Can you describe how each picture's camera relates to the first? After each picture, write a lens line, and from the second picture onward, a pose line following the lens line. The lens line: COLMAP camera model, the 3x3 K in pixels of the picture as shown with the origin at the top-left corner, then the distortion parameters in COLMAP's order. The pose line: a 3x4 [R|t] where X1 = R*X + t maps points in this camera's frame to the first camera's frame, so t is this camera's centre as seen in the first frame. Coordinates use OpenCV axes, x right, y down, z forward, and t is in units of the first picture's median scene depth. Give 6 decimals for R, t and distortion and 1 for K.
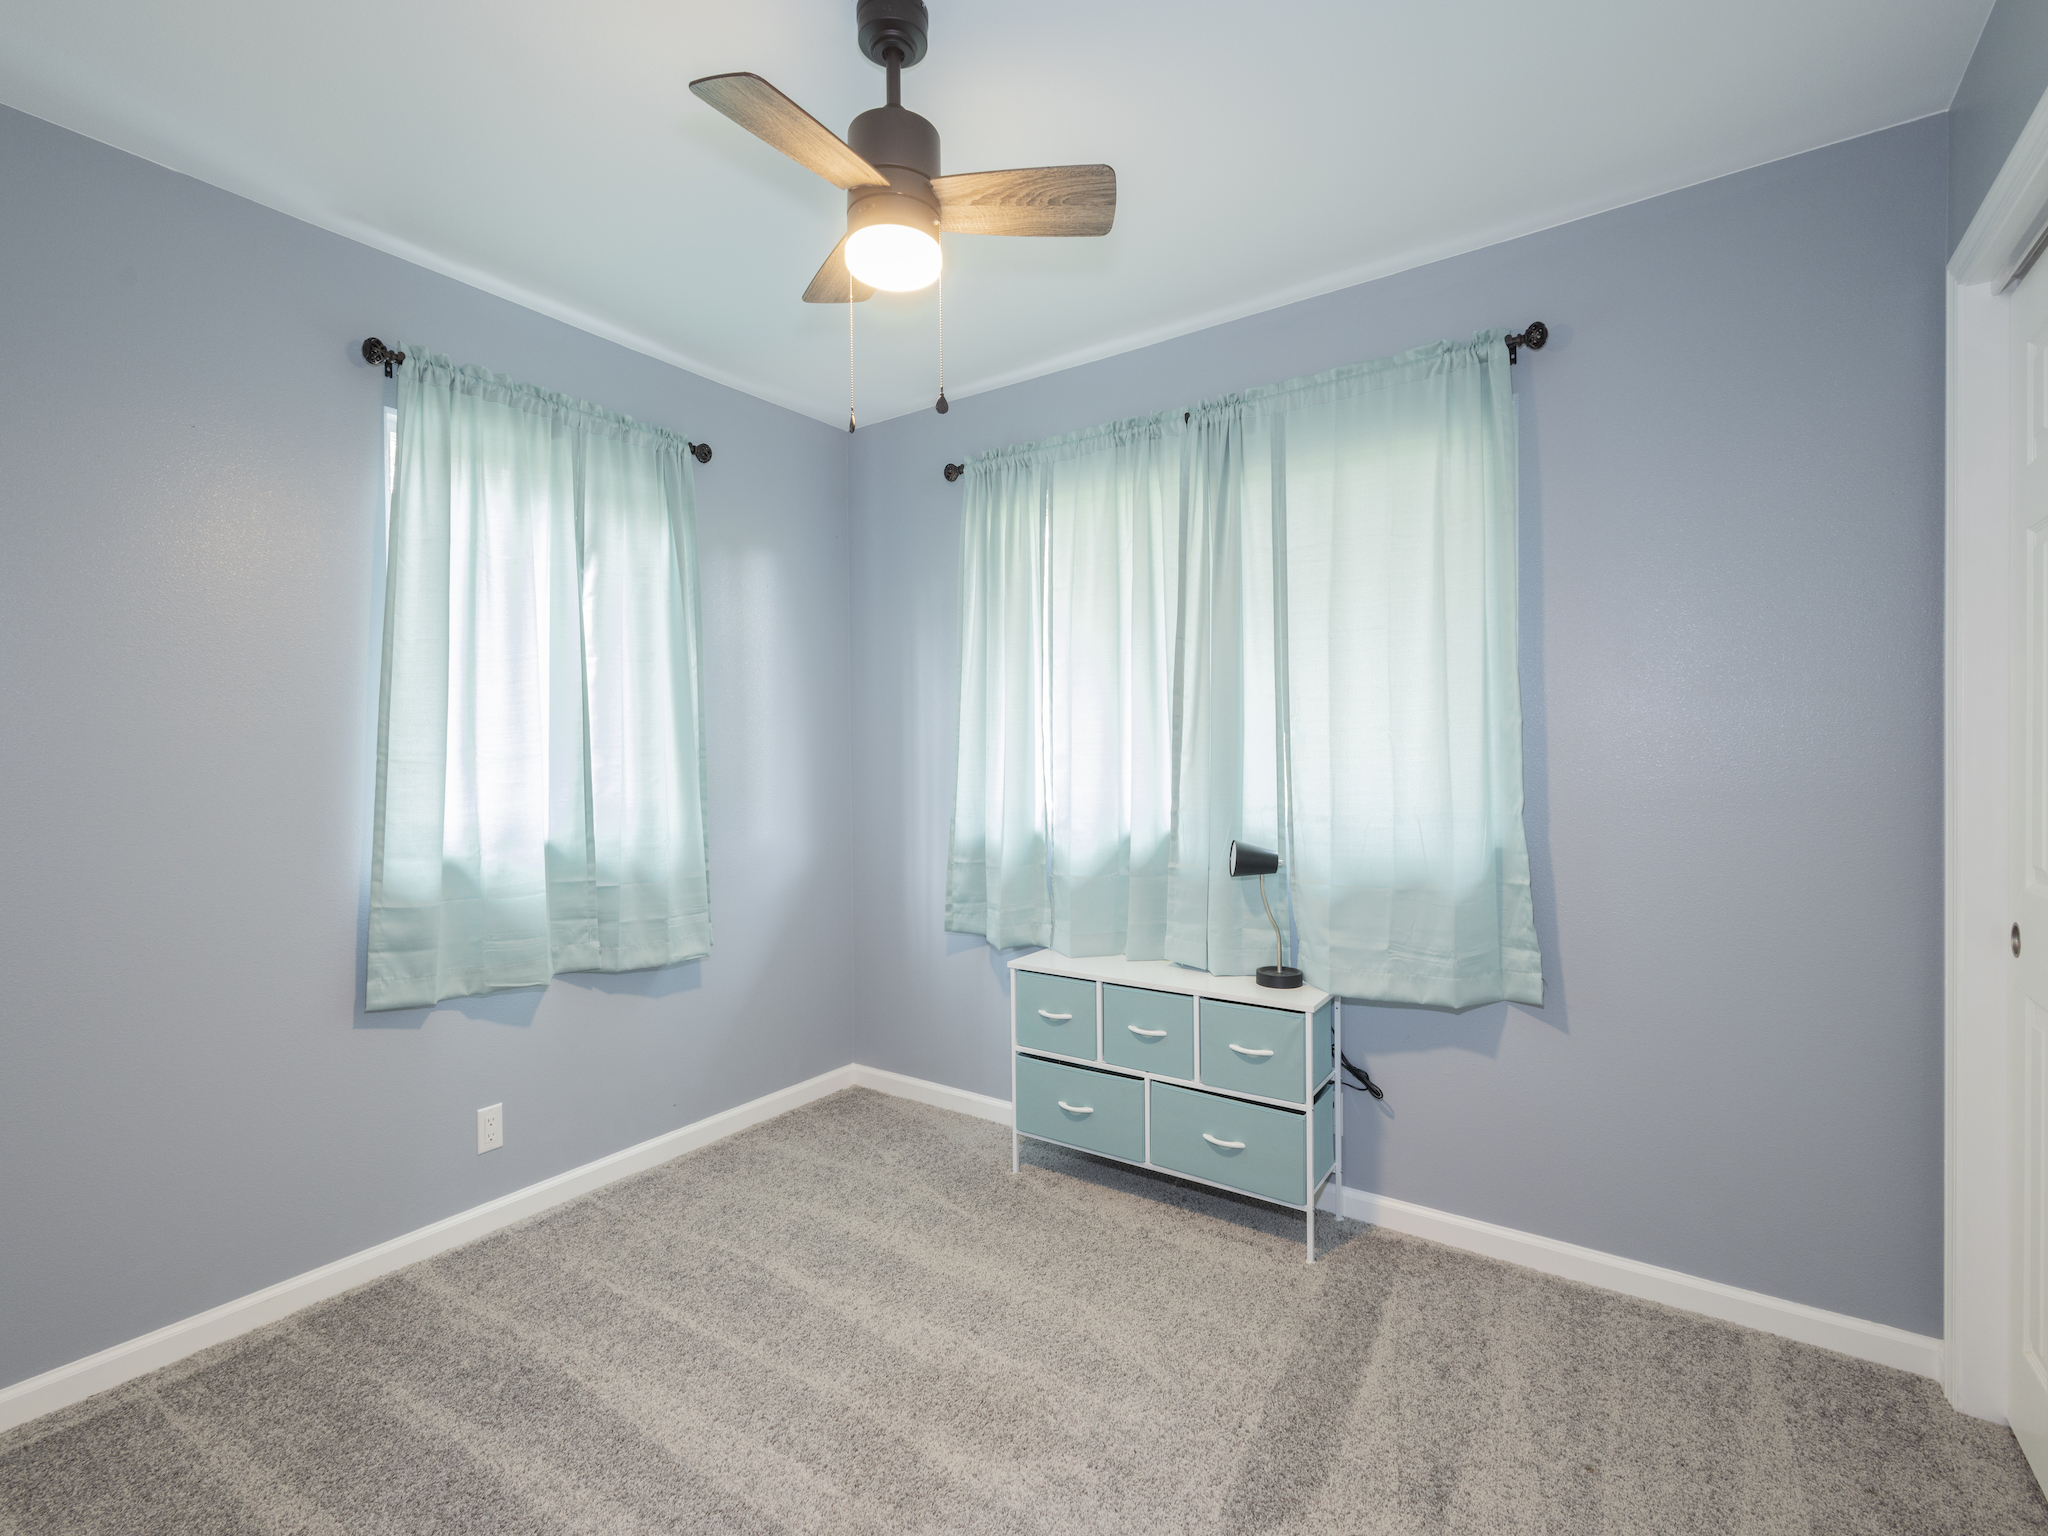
lens RADIAL K [[900.9, 0, 1024.0], [0, 900.9, 768.0], [0, 0, 1]] dist [0.003478, -0.000133]
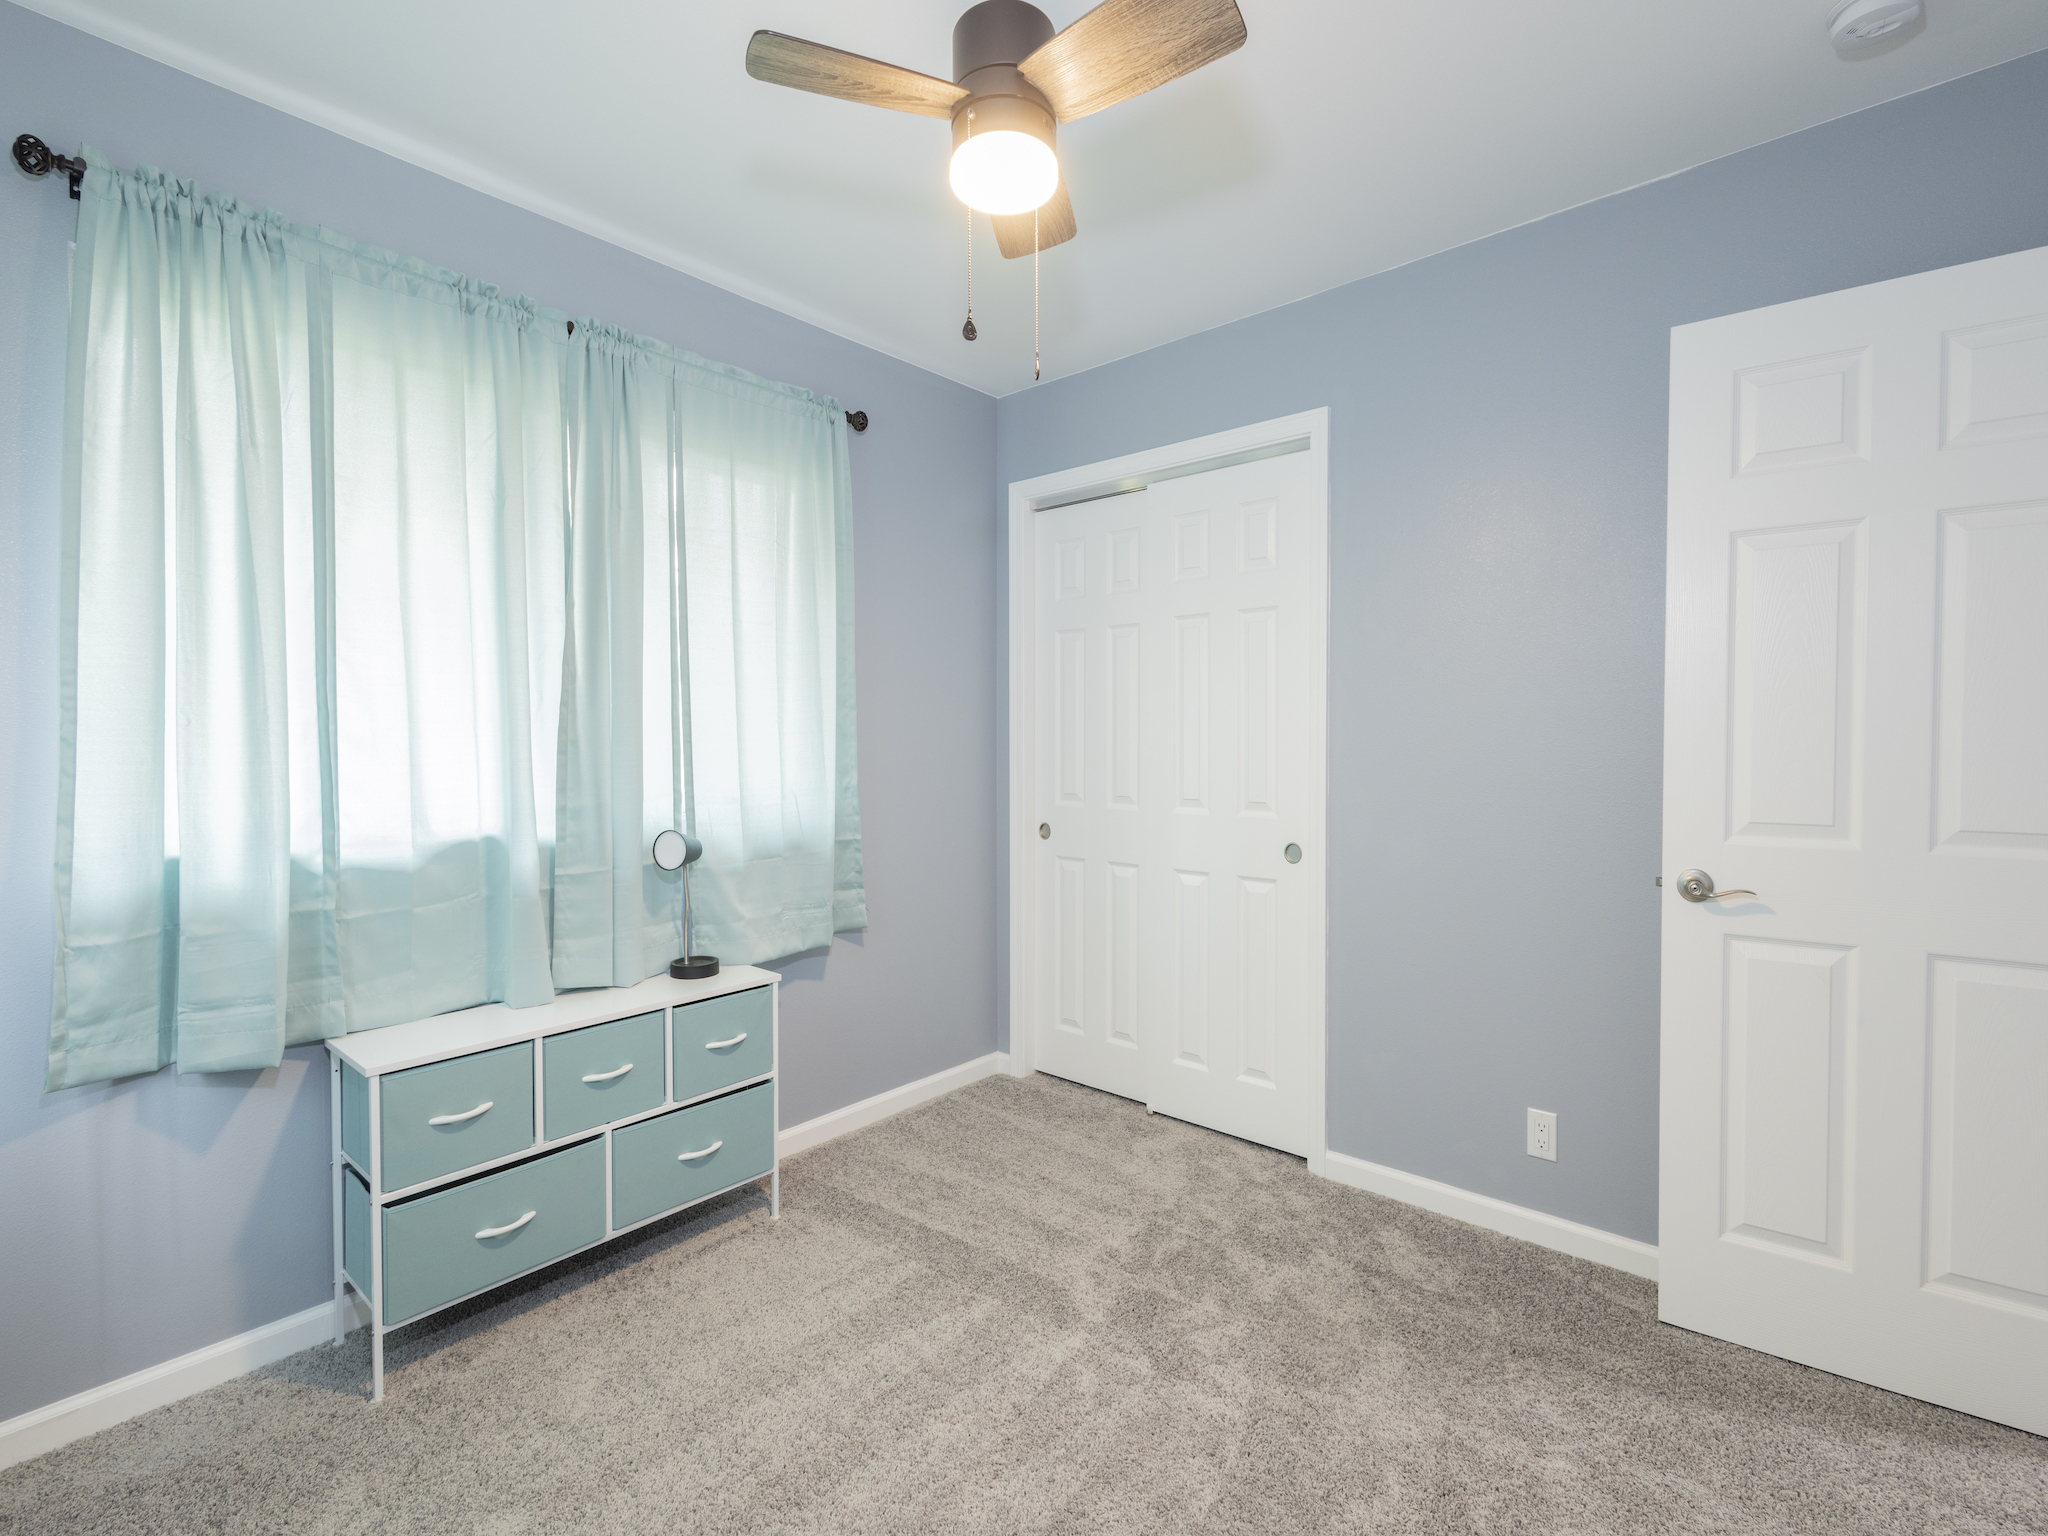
lens RADIAL K [[927.0, 0, 1003.3], [0, 927.0, 750.5], [0, 0, 1]] dist [0.011257, -0.000748]
pose [[0.144267, -0.013596, 0.989445, -0.648468], [0.003210, 0.999907, 0.013272, -0.013483], [-0.989534, 0.001261, 0.144297, 0.518962]]
